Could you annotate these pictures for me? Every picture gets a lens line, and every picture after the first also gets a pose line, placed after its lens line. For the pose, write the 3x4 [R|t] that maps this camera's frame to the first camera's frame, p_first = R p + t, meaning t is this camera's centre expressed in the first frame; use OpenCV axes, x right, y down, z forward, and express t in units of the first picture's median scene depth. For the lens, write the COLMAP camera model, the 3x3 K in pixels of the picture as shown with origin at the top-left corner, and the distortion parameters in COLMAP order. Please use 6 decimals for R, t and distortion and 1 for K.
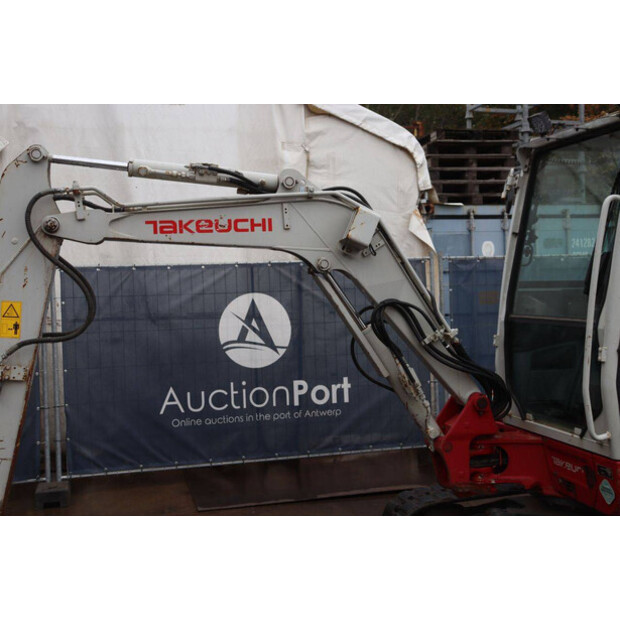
lens RADIAL K [[805.2, 0, 310.0], [0, 805.2, 310.0], [0, 0, 1]] dist [0.030829, 0.049798]
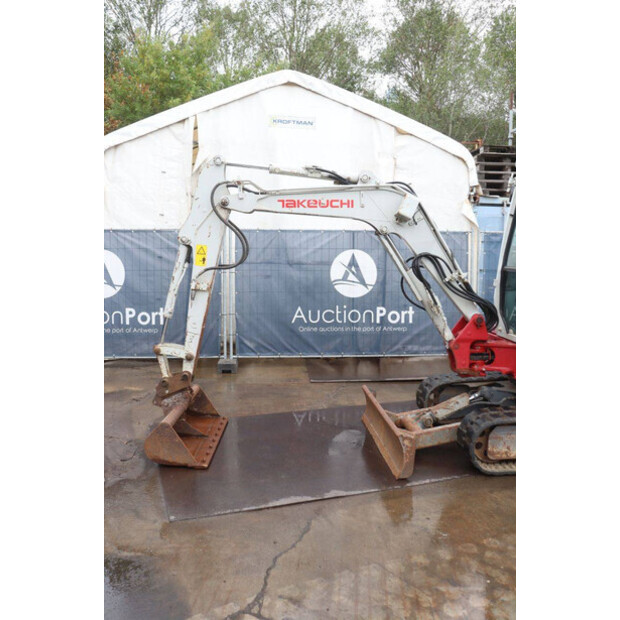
lens RADIAL K [[552.3, 0, 310.0], [0, 552.3, 310.0], [0, 0, 1]] dist [-0.134727, 0.110215]
pose [[0.982951, 0.055557, -0.175274, 0.068480], [-0.041543, 0.995713, 0.082637, 0.018900], [0.179114, -0.073947, 0.981045, -0.117635]]
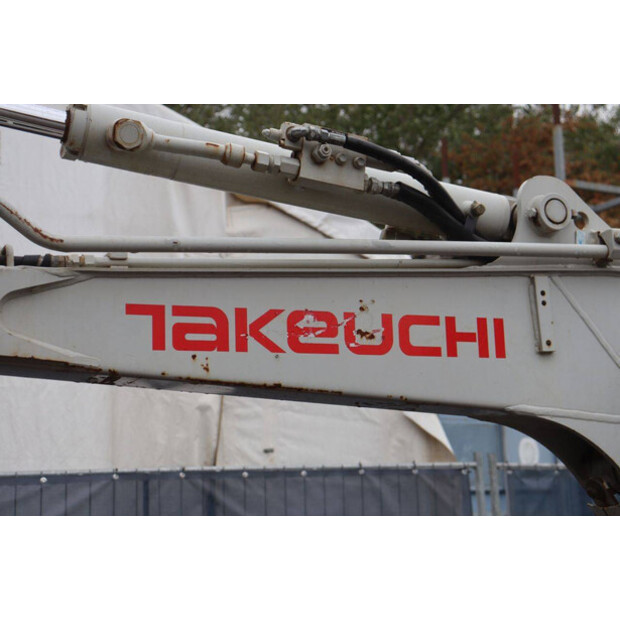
lens RADIAL K [[1107.2, 0, 310.0], [0, 1107.2, 310.0], [0, 0, 1]] dist [0.190823, 0.032087]
pose [[0.978265, 0.039631, 0.203535, -0.198945], [0.003523, 0.978247, -0.207414, -0.023369], [-0.207327, 0.203623, 0.956845, 0.547977]]
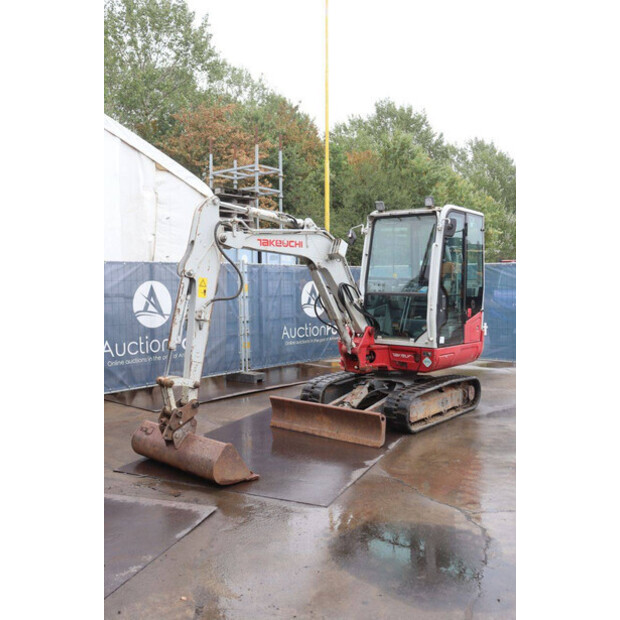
lens RADIAL K [[589.8, 0, 301.1], [0, 589.8, 310.7], [0, 0, 1]] dist [-0.050487, 0.004442]
pose [[0.821637, -0.002863, 0.570004, -0.842846], [-0.003000, 0.999952, 0.009347, 0.045169], [-0.570003, -0.009390, 0.821589, -0.217222]]
